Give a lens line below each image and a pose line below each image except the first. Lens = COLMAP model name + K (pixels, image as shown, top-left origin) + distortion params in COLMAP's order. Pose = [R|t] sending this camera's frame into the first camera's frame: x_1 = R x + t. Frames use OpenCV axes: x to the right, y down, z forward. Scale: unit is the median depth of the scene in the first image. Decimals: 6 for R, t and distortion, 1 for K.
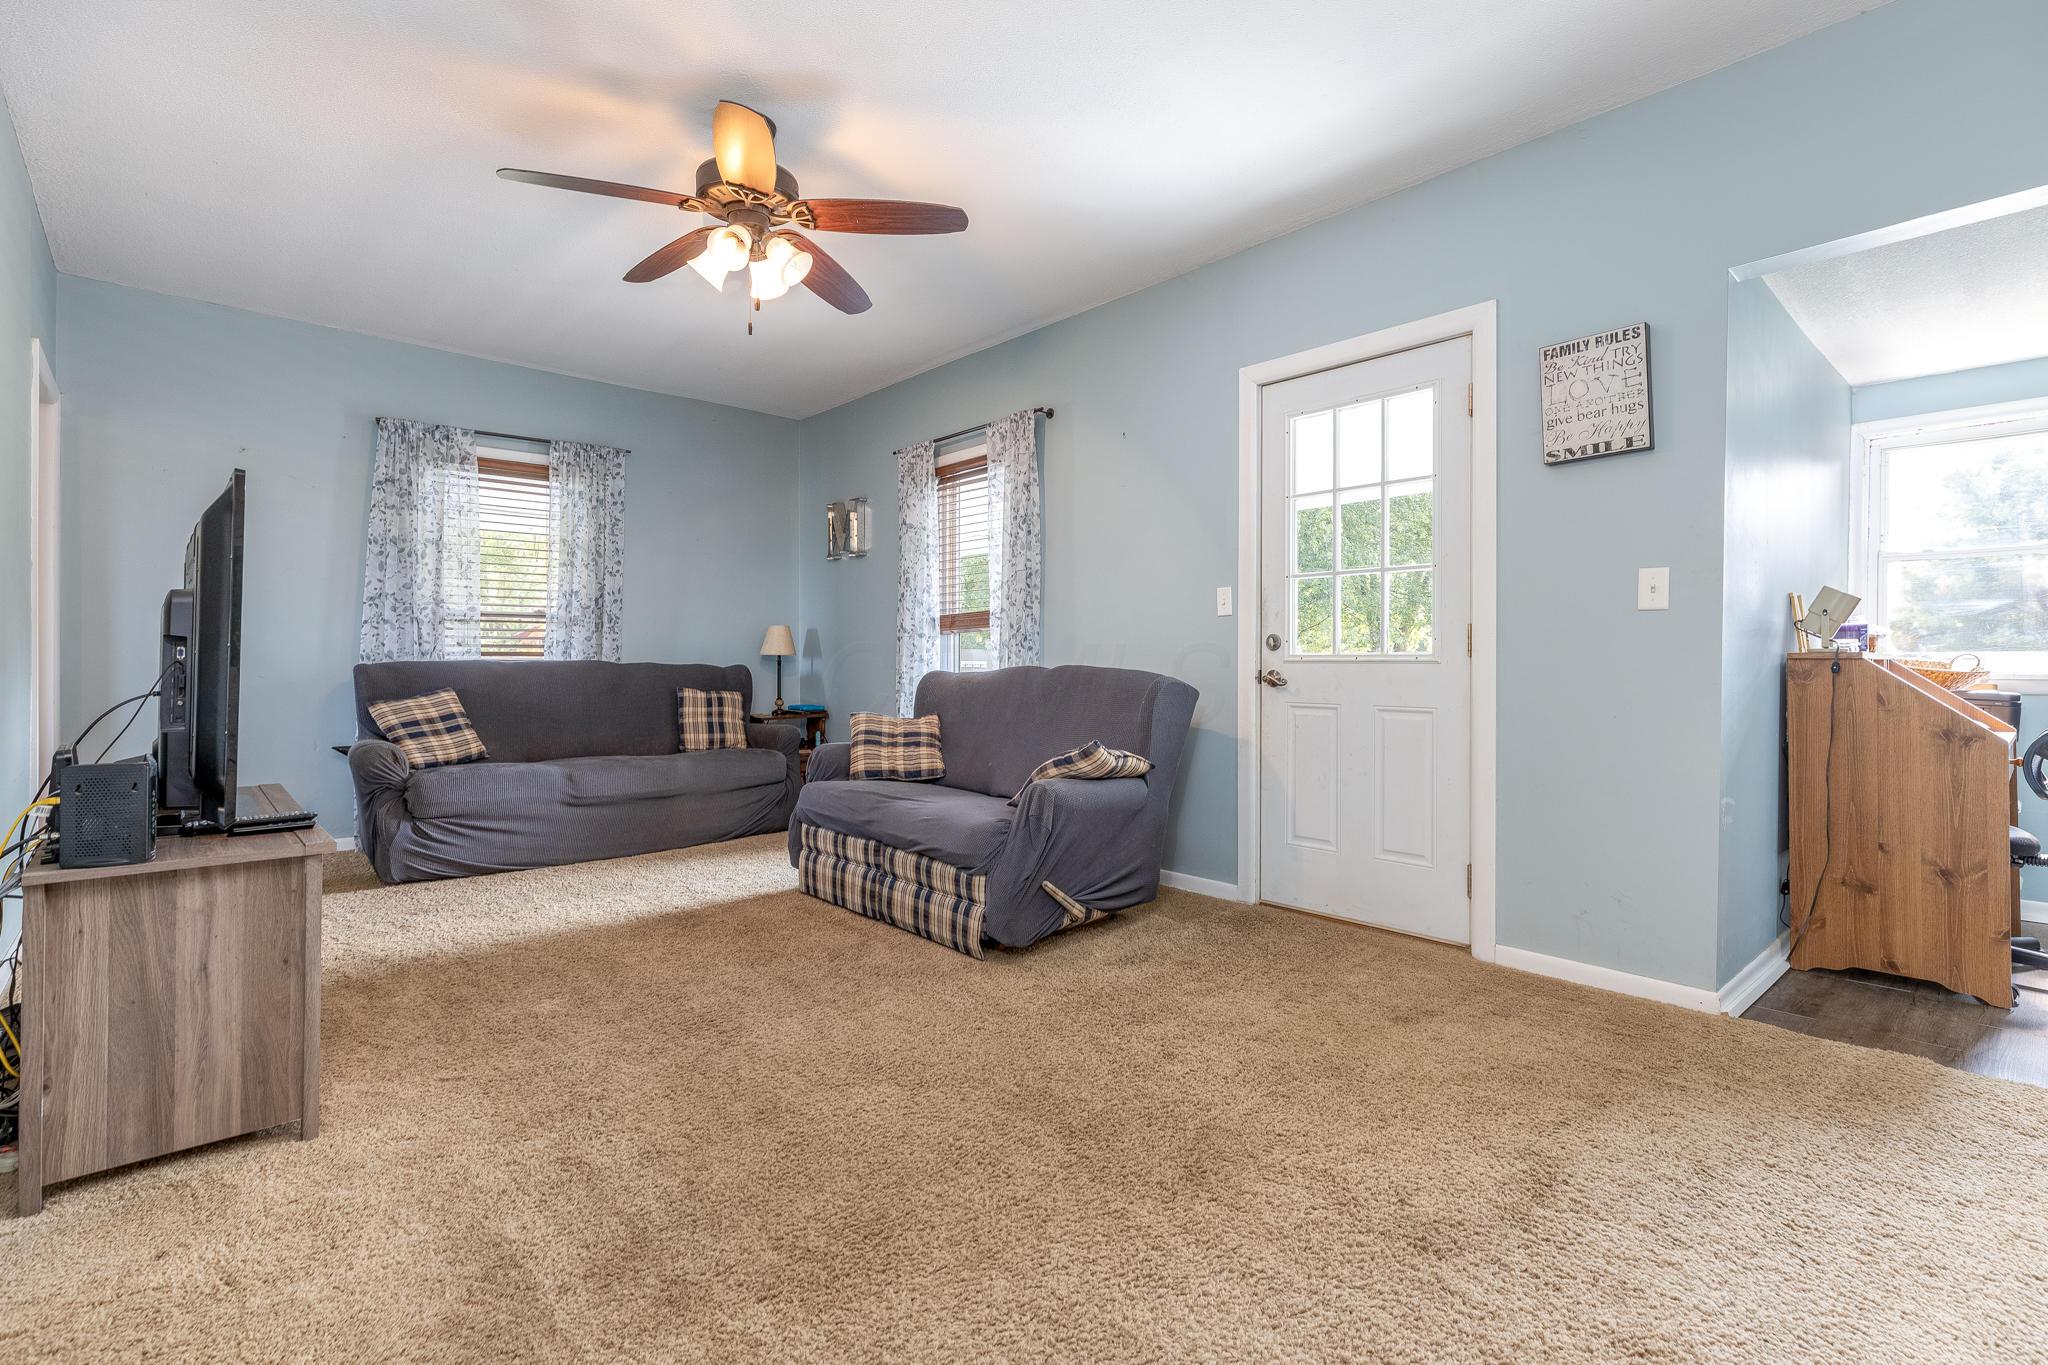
lens RADIAL K [[943.6, 0, 1021.6], [0, 943.6, 648.1], [0, 0, 1]] dist [0.004074, -0.000051]
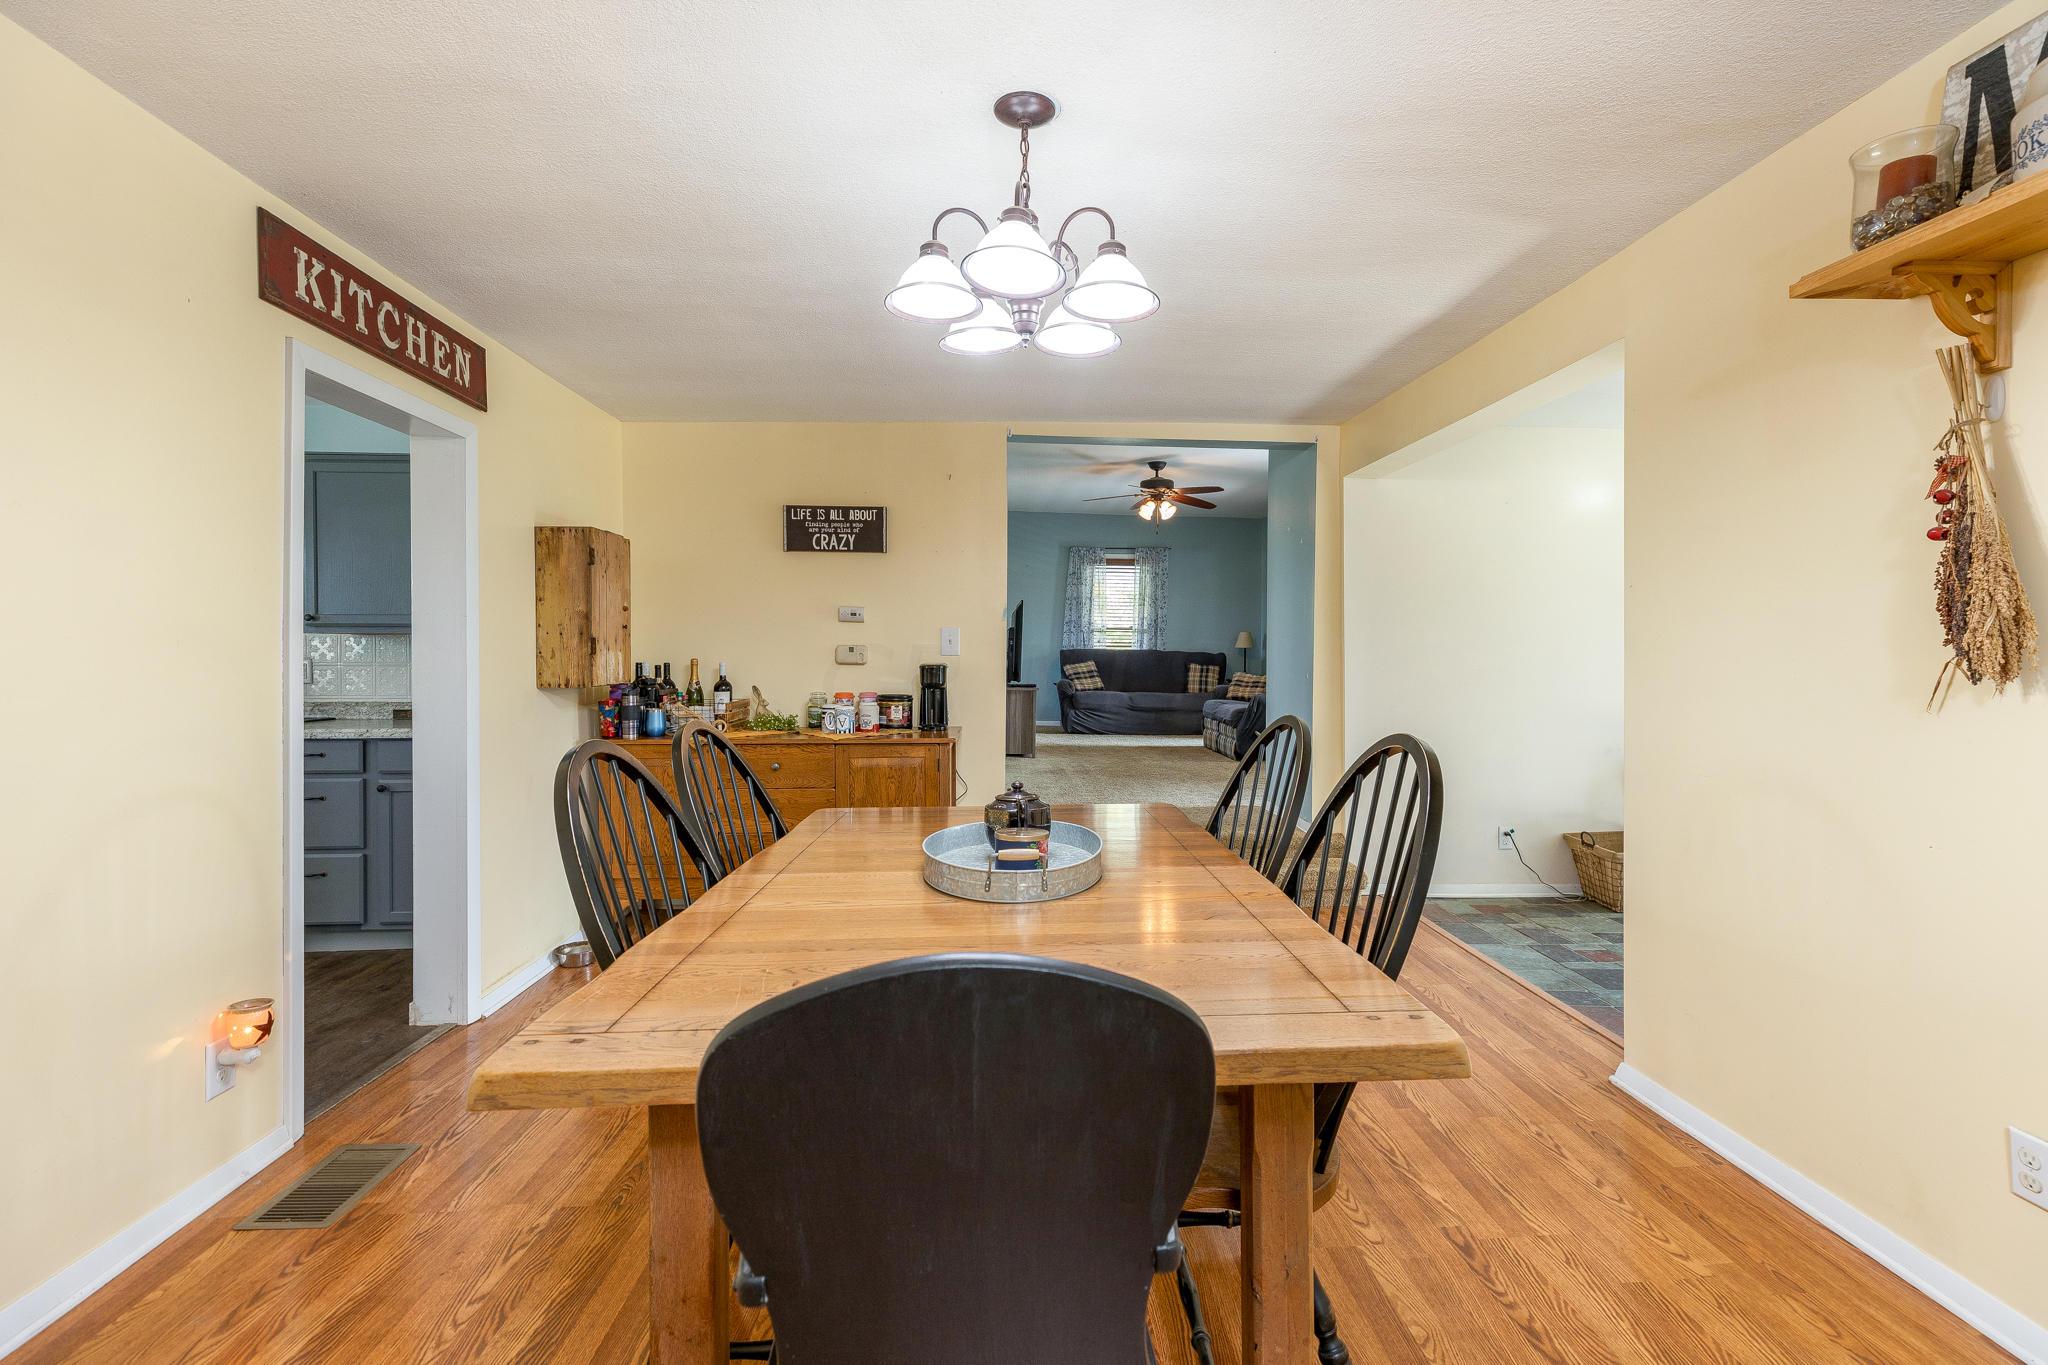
lens RADIAL K [[943.6, 0, 1027.3], [0, 943.6, 670.9], [0, 0, 1]] dist [0.004074, -0.000051]
pose [[0.772193, 0.015118, -0.635209, 0.714899], [-0.003544, 0.999804, 0.019487, 0.021391], [0.635379, -0.012797, 0.772095, -0.862308]]
